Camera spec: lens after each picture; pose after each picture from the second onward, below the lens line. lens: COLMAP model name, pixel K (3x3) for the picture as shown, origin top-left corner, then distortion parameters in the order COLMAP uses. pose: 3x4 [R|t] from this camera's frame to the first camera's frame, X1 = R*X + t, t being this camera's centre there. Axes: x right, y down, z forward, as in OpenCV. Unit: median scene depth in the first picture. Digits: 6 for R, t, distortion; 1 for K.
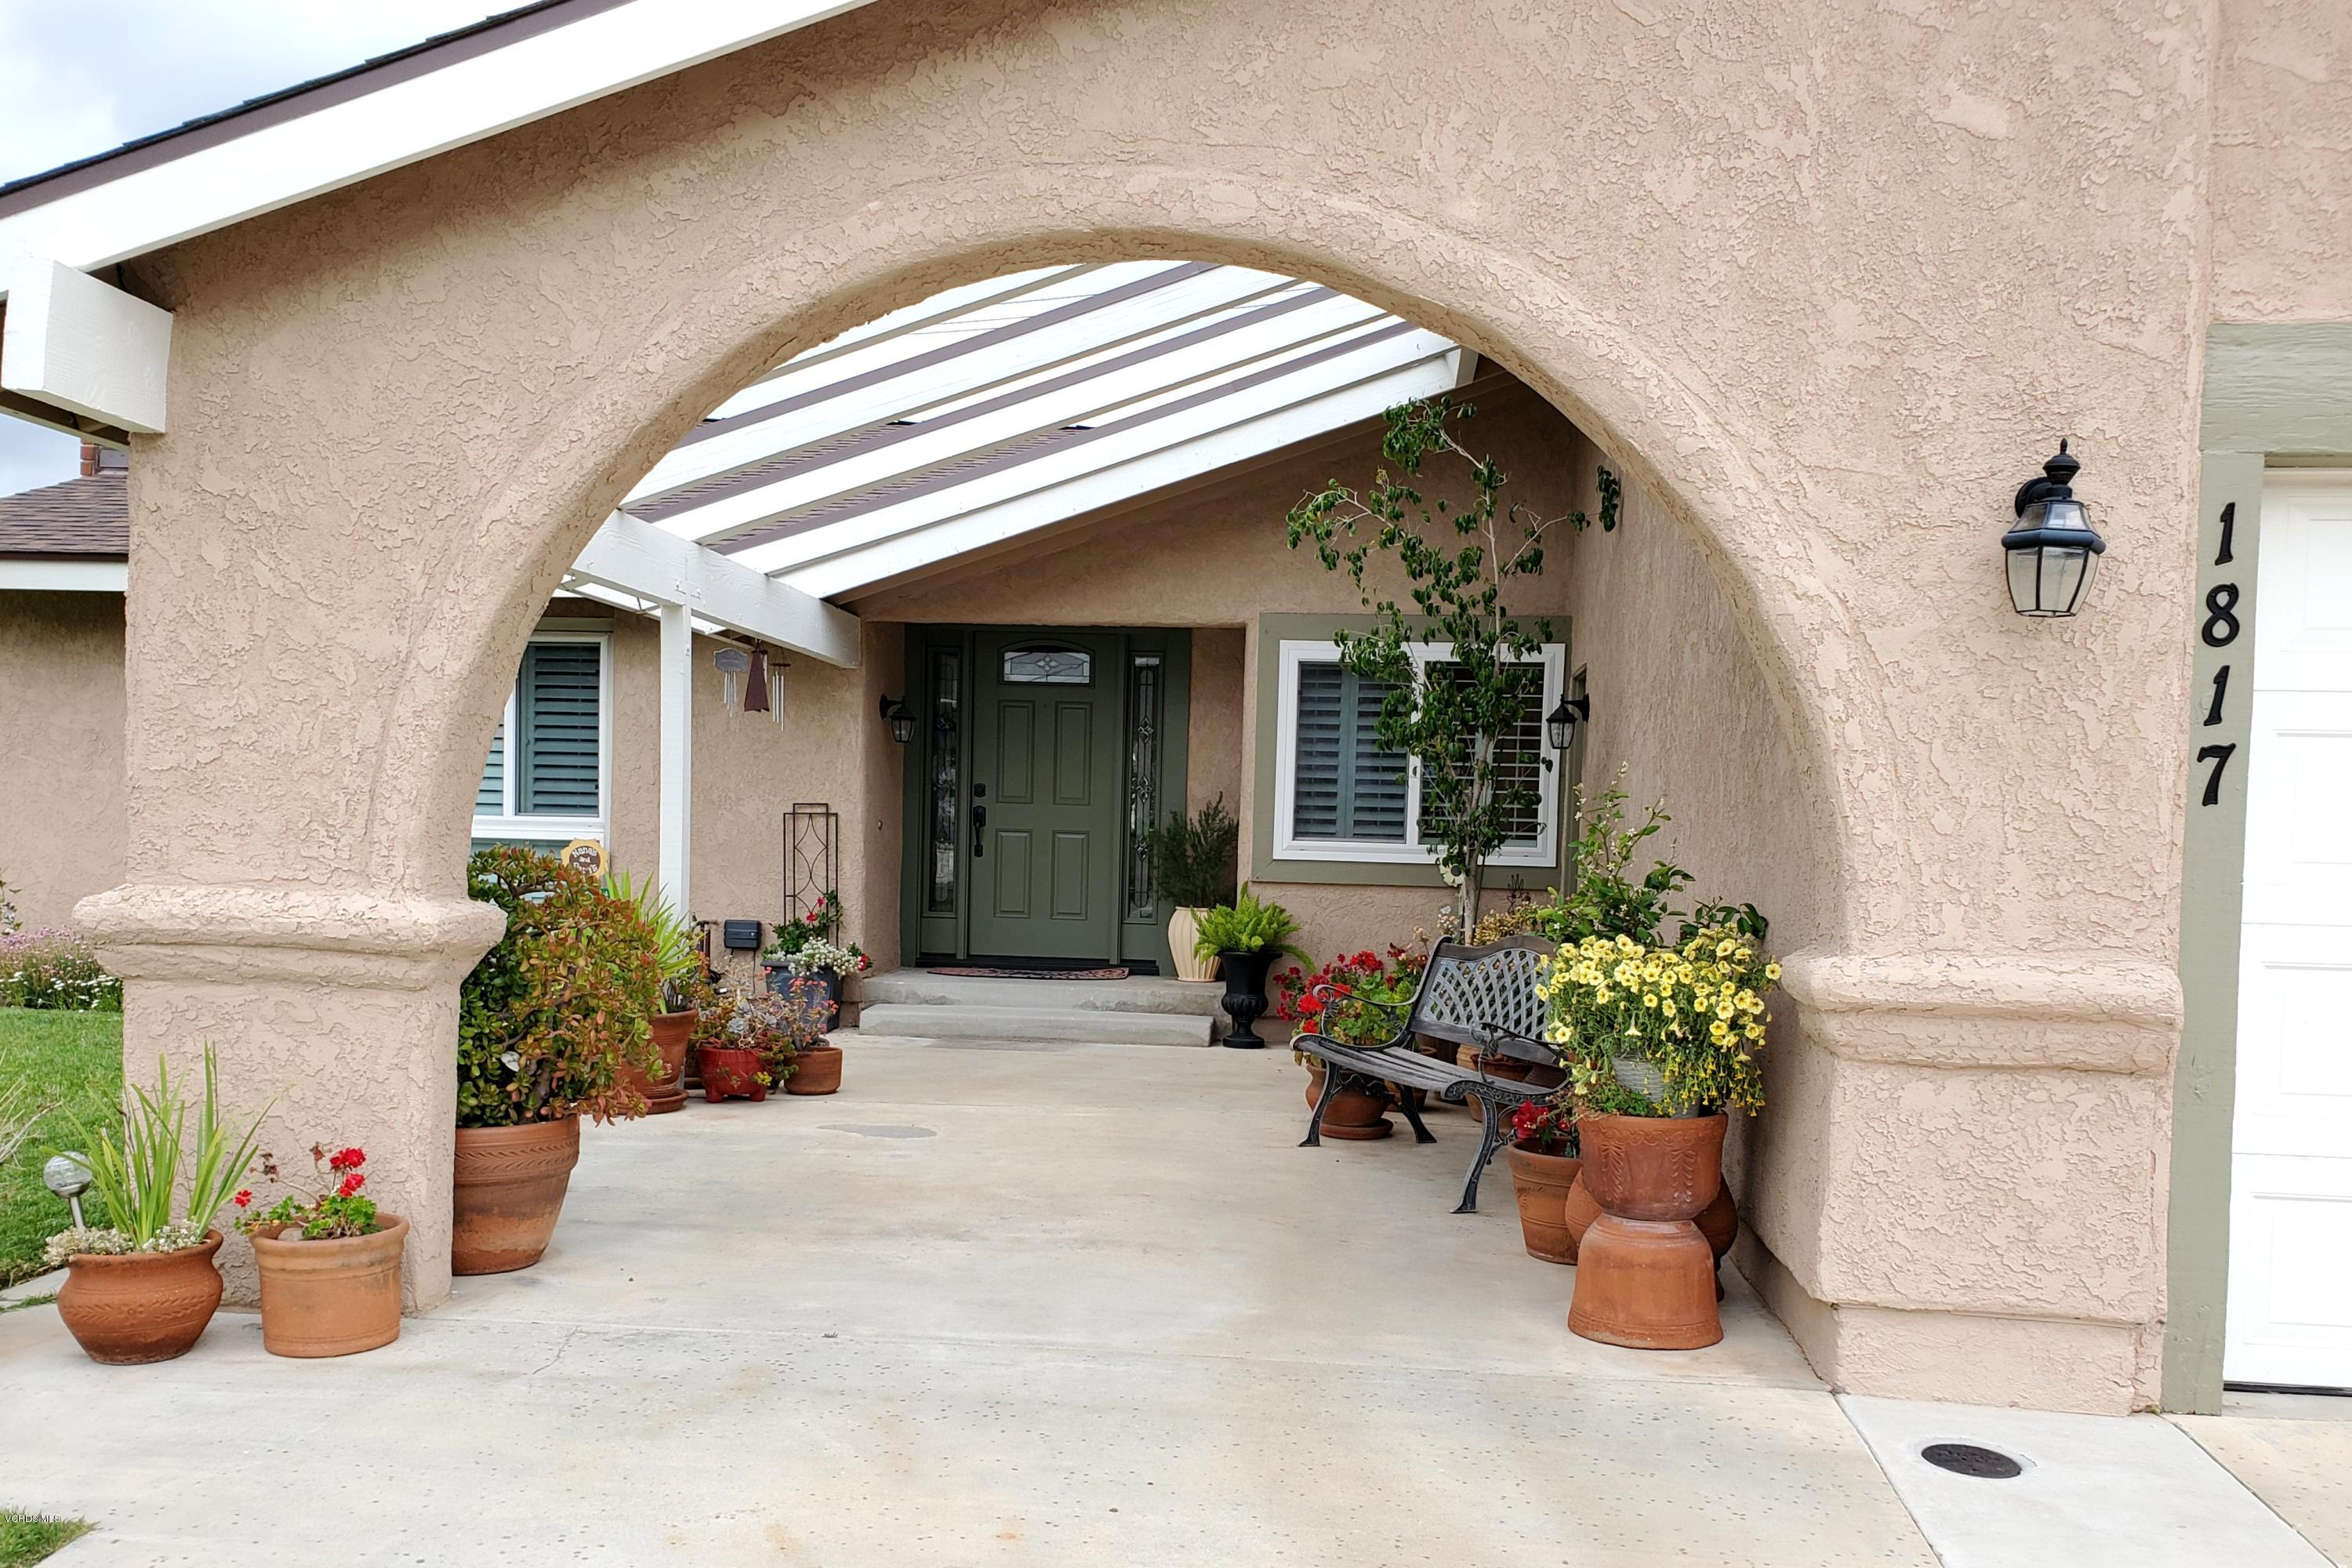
lens RADIAL K [[2006.9, 0, 1175.4], [0, 2006.9, 911.9], [0, 0, 1]] dist [0.239354, -0.645814]
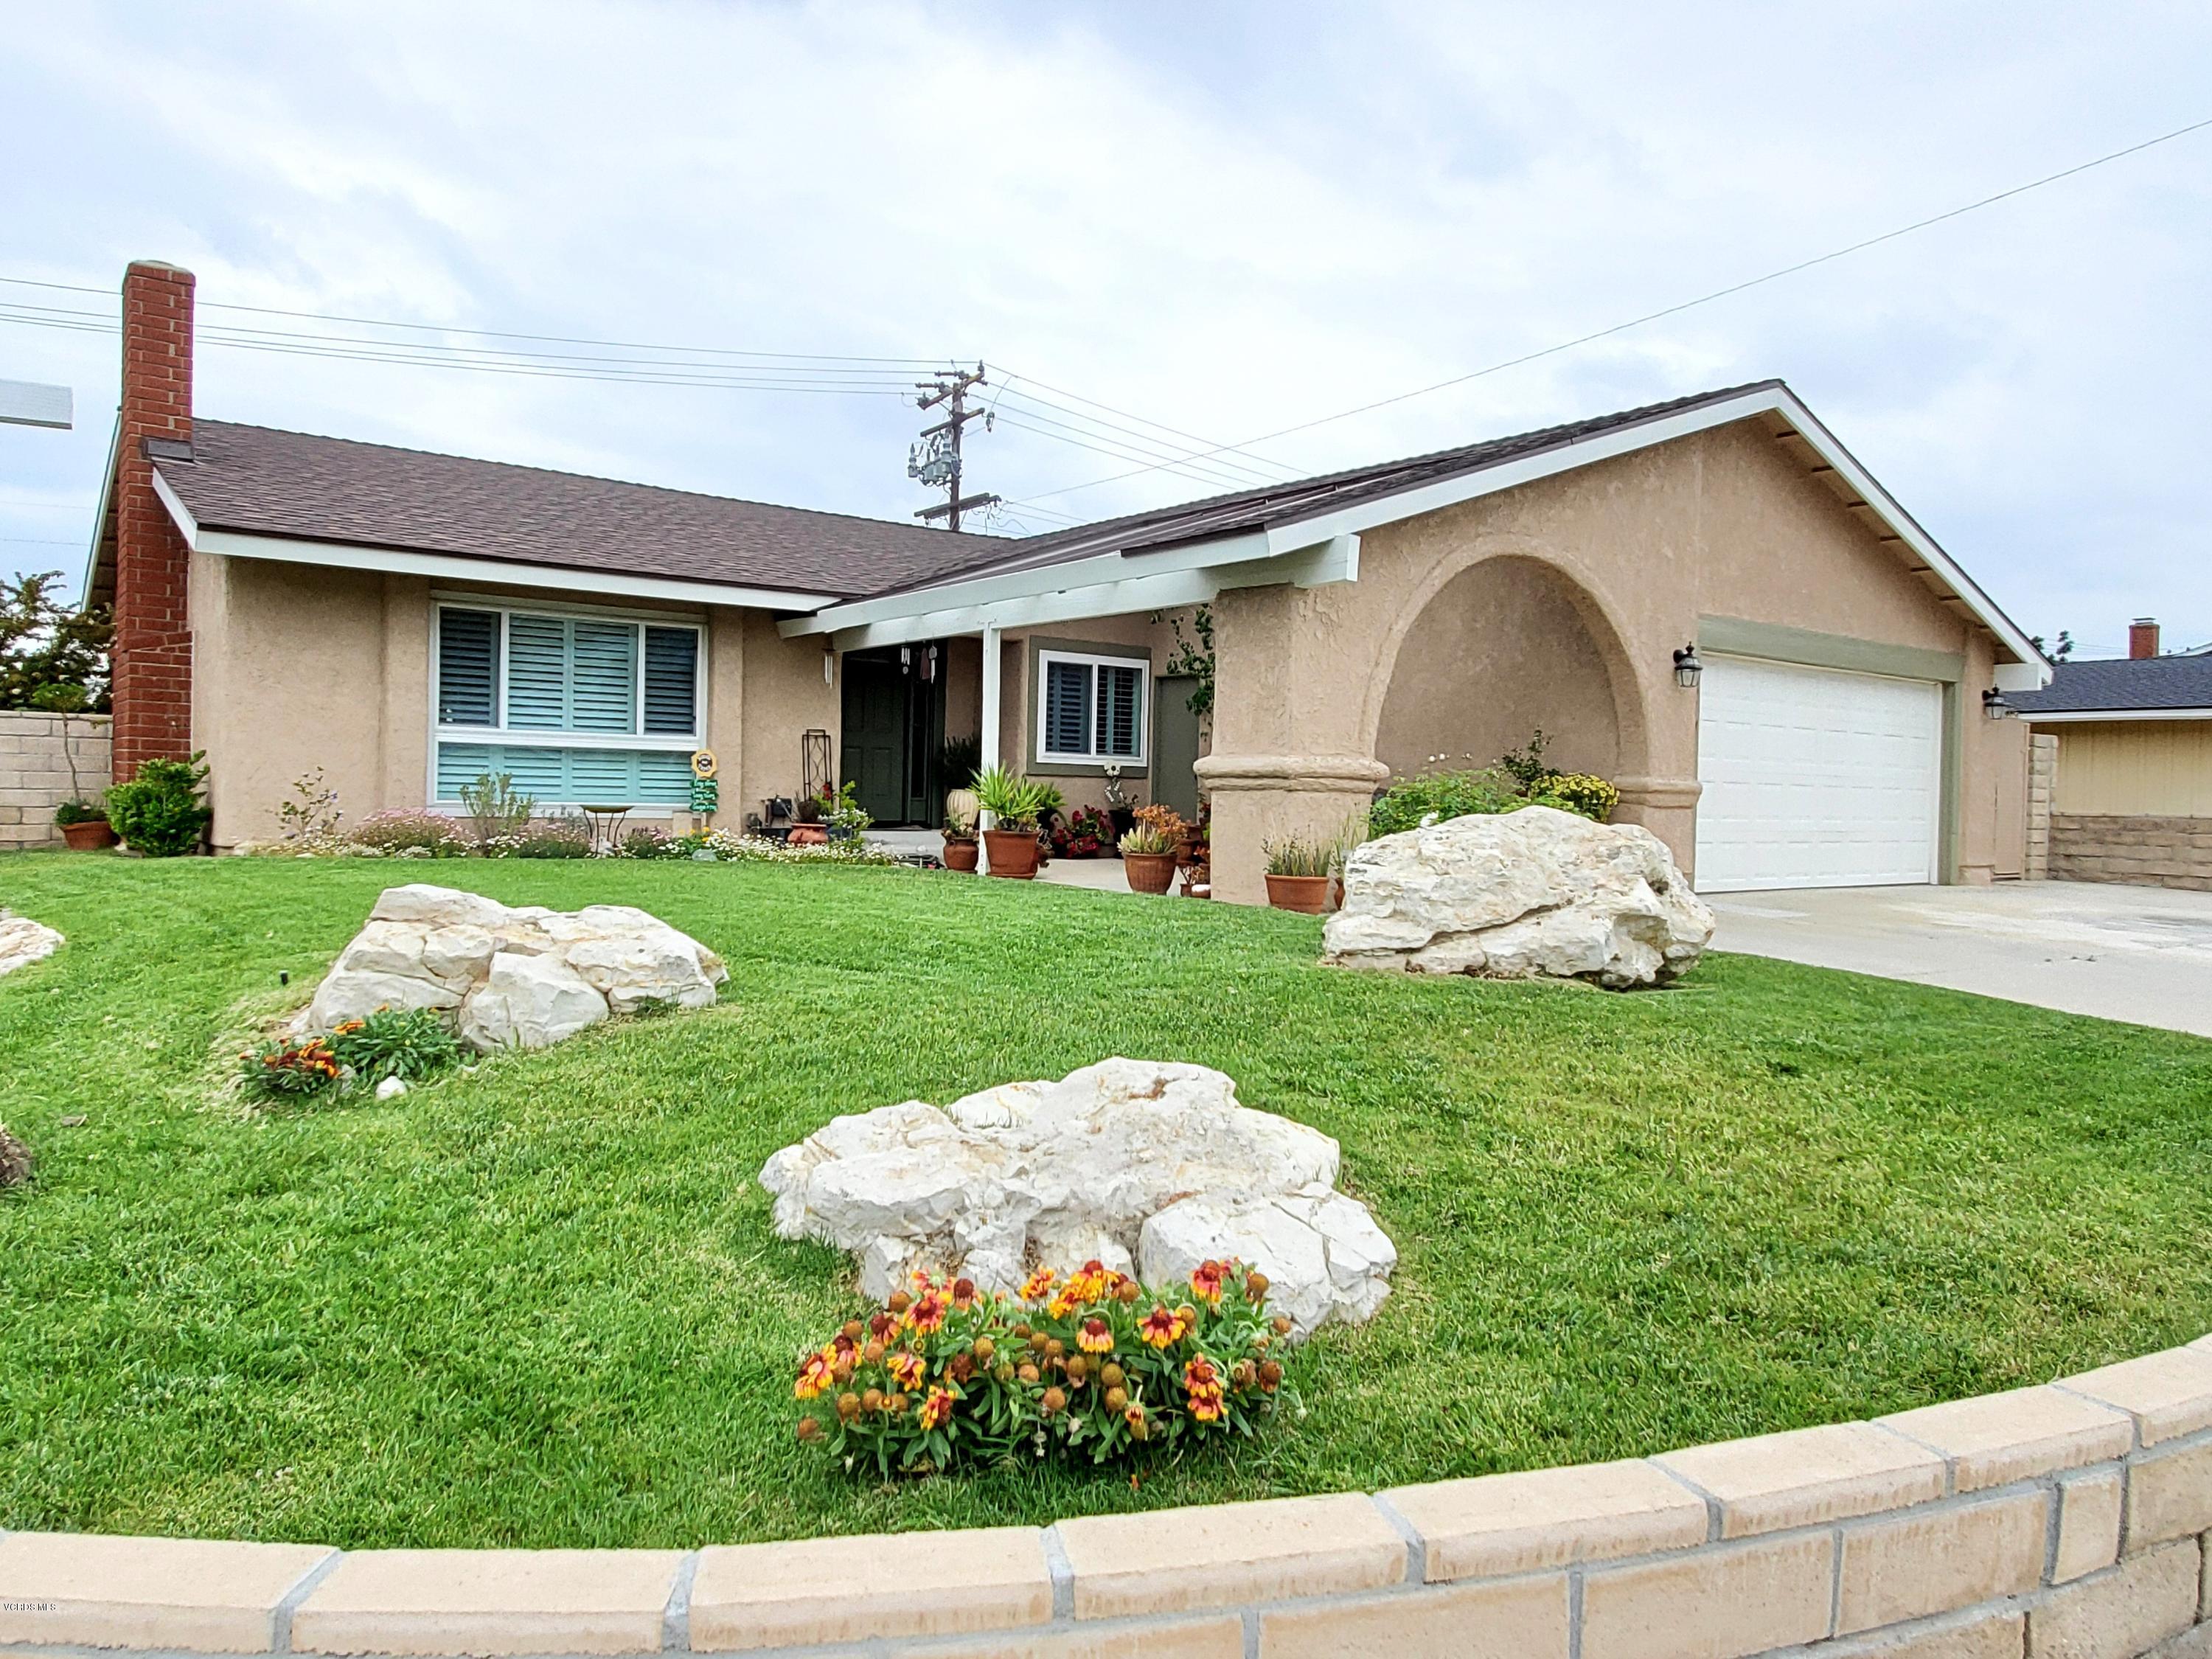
lens RADIAL K [[1582.9, 0, 1154.1], [0, 1582.9, 826.7], [0, 0, 1]] dist [-0.024437, -0.004166]
pose [[0.701501, -0.025523, 0.712212, -0.938430], [0.028414, 0.999566, 0.007835, 0.025940], [-0.712102, 0.014741, 0.701921, -0.143632]]
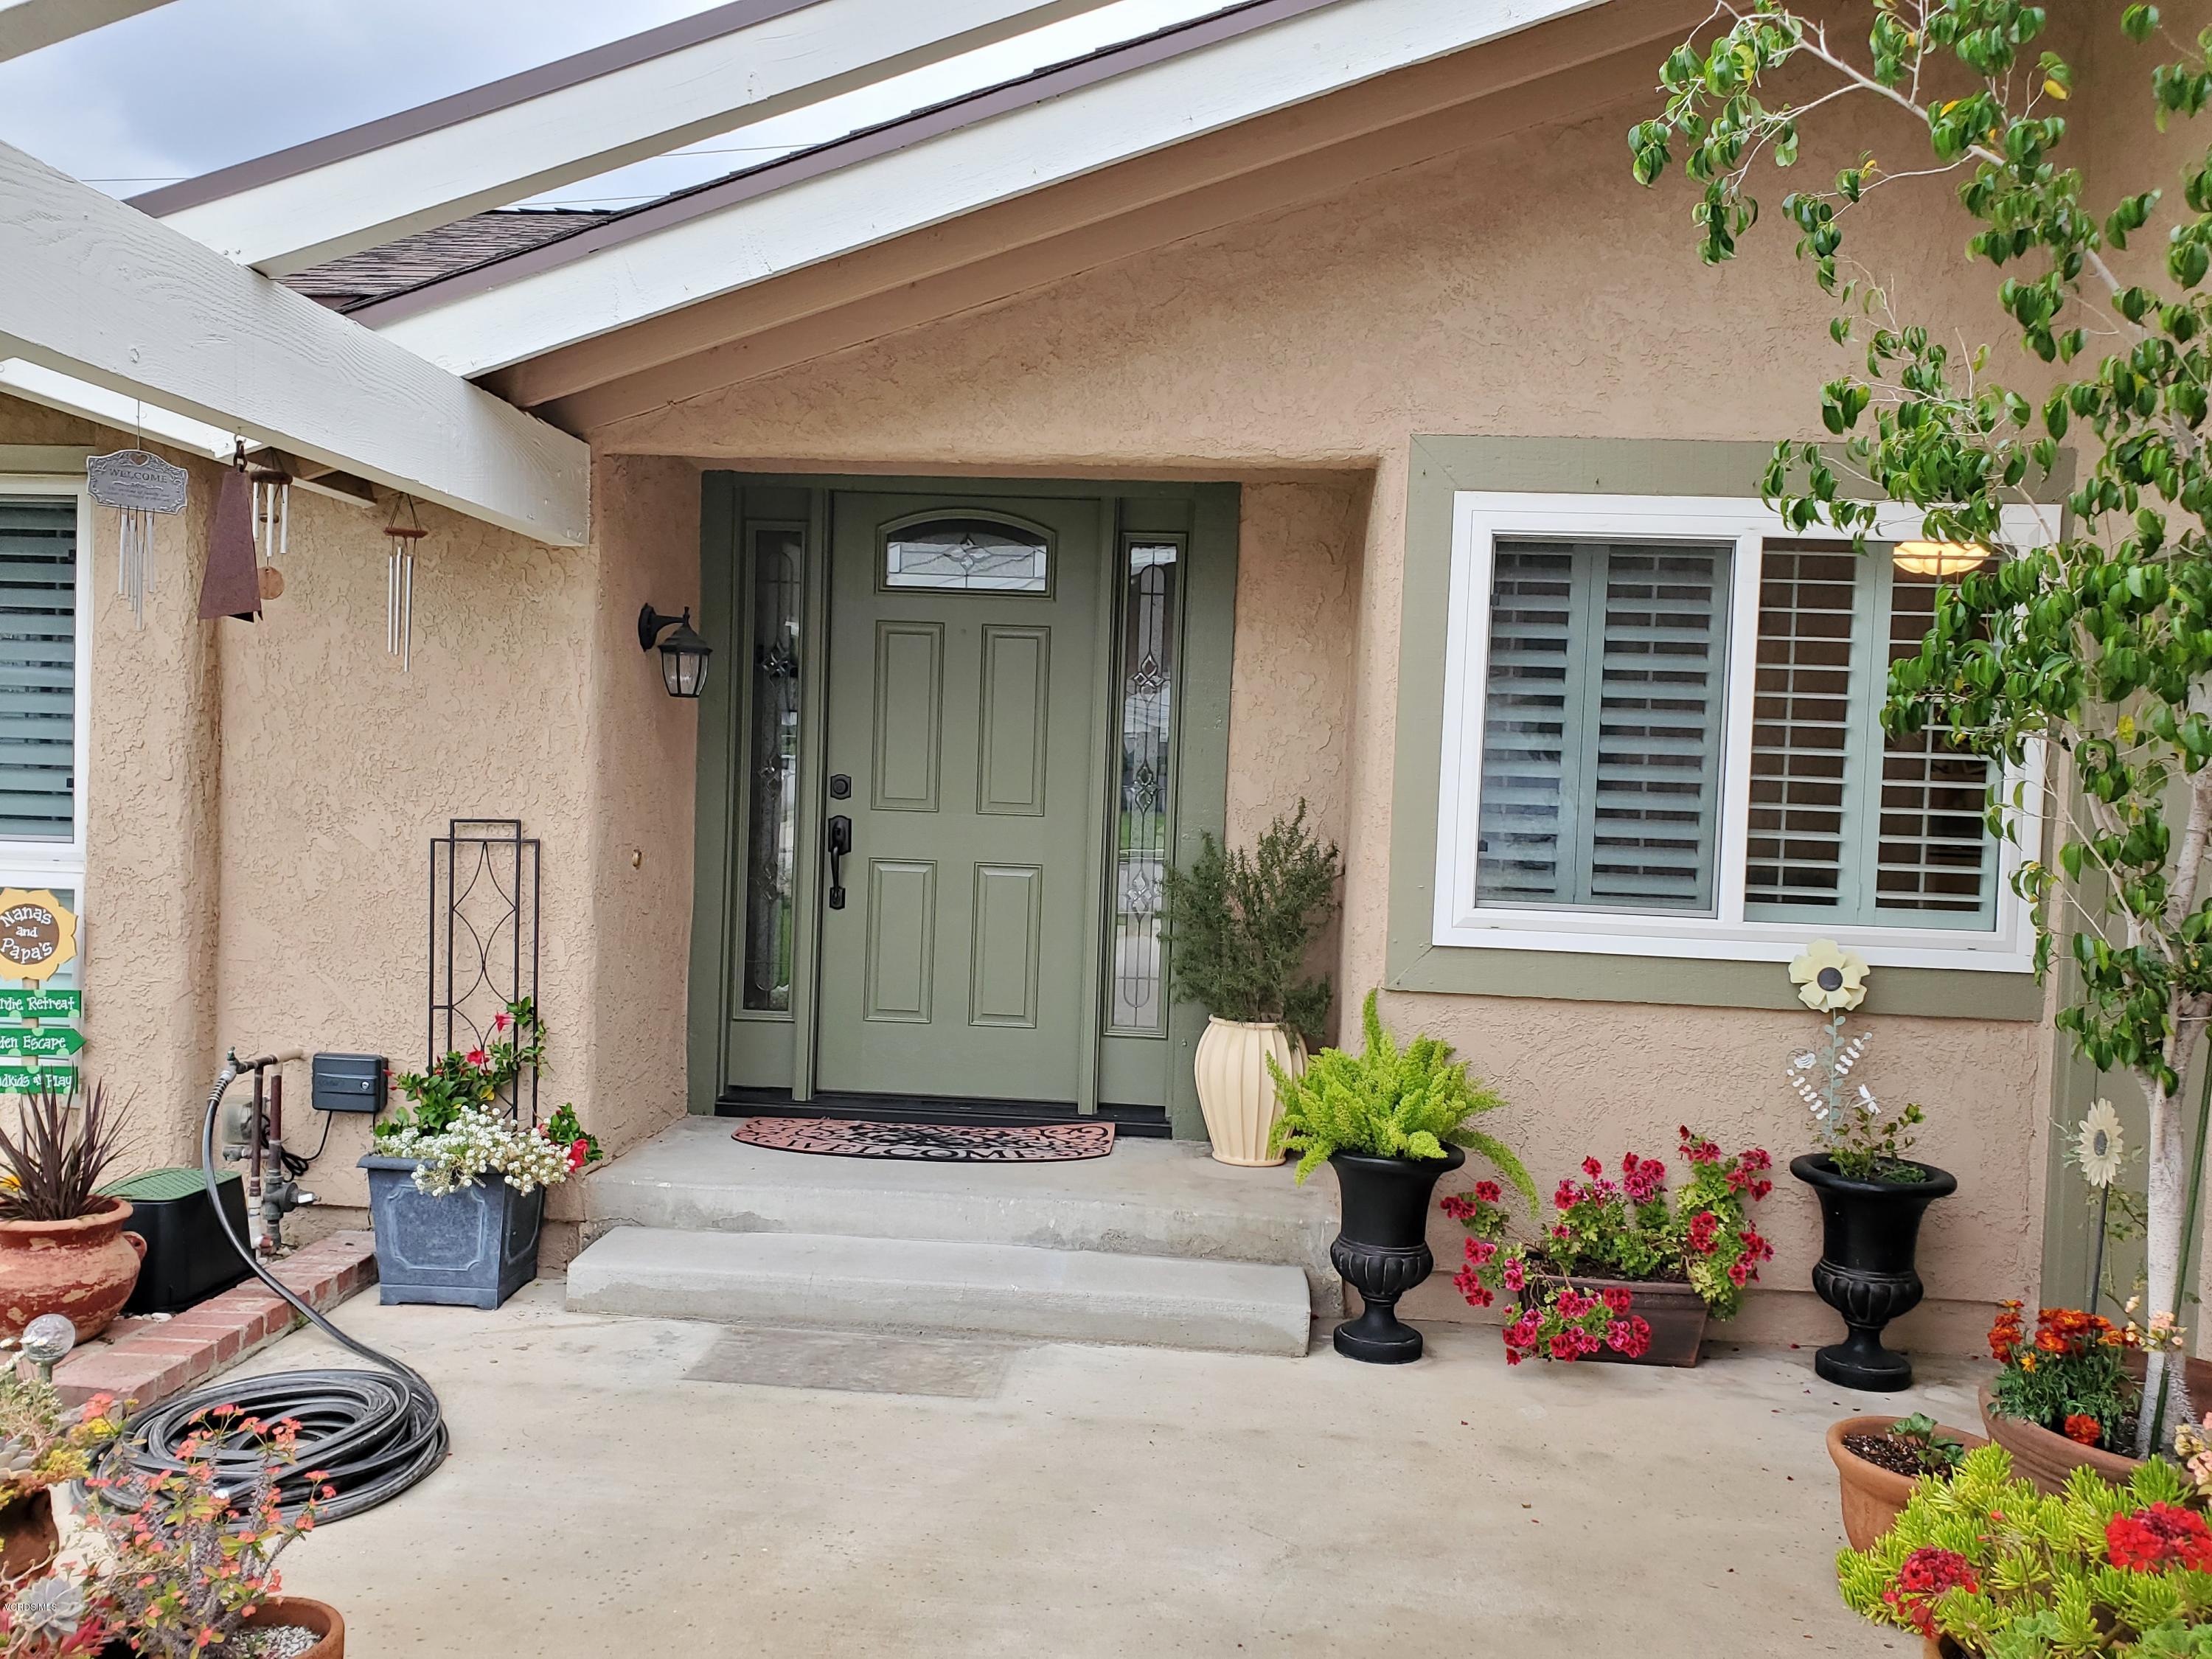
lens RADIAL K [[1752.9, 0, 1106.0], [0, 1752.9, 829.5], [0, 0, 1]] dist [-0.012258, 0.052964]
pose [[0.999856, 0.008601, 0.014639, -0.035394], [-0.008417, 0.999886, -0.012563, -0.047172], [-0.014745, 0.012438, 0.999814, 0.571057]]
